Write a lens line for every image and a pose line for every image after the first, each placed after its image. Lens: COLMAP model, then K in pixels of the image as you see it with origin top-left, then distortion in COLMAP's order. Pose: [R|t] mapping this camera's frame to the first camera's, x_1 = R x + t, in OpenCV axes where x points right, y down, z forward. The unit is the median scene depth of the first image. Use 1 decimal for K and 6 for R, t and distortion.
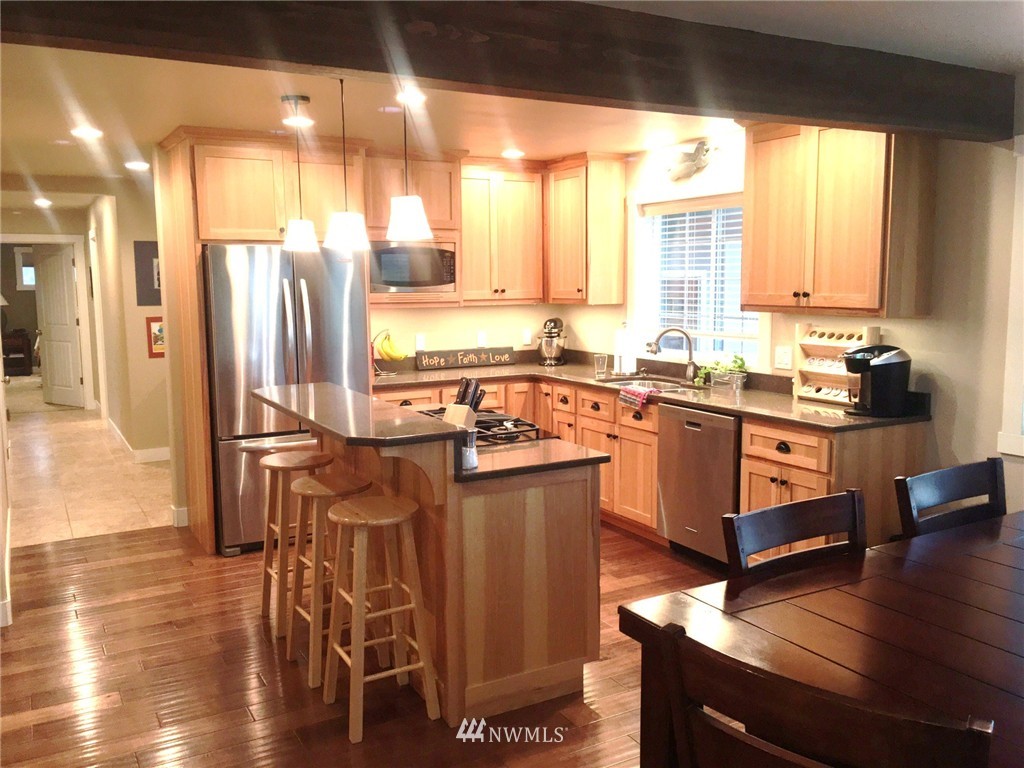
lens RADIAL K [[873.9, 0, 512.3], [0, 873.9, 384.5], [0, 0, 1]] dist [0.045499, -0.019766]
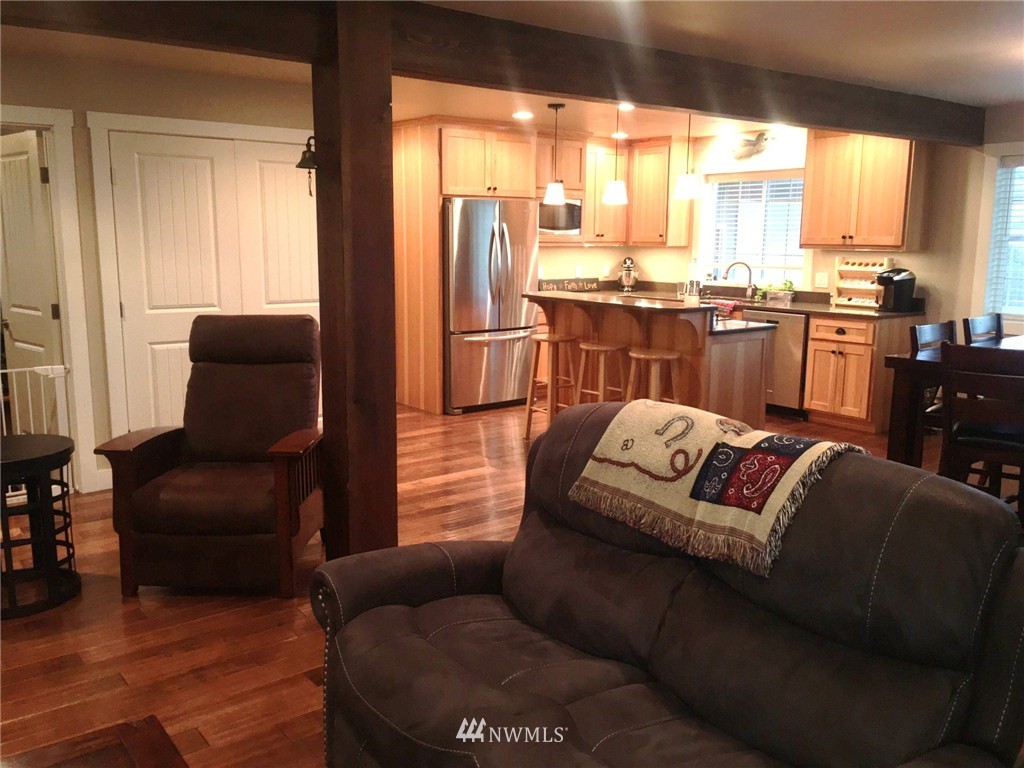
lens RADIAL K [[873.9, 0, 511.1], [0, 873.9, 382.7], [0, 0, 1]] dist [0.045499, -0.019766]
pose [[0.990475, -0.006125, 0.137558, -0.450008], [-0.000176, 0.998953, 0.045749, 0.079808], [-0.137694, -0.045337, 0.989437, -0.458787]]
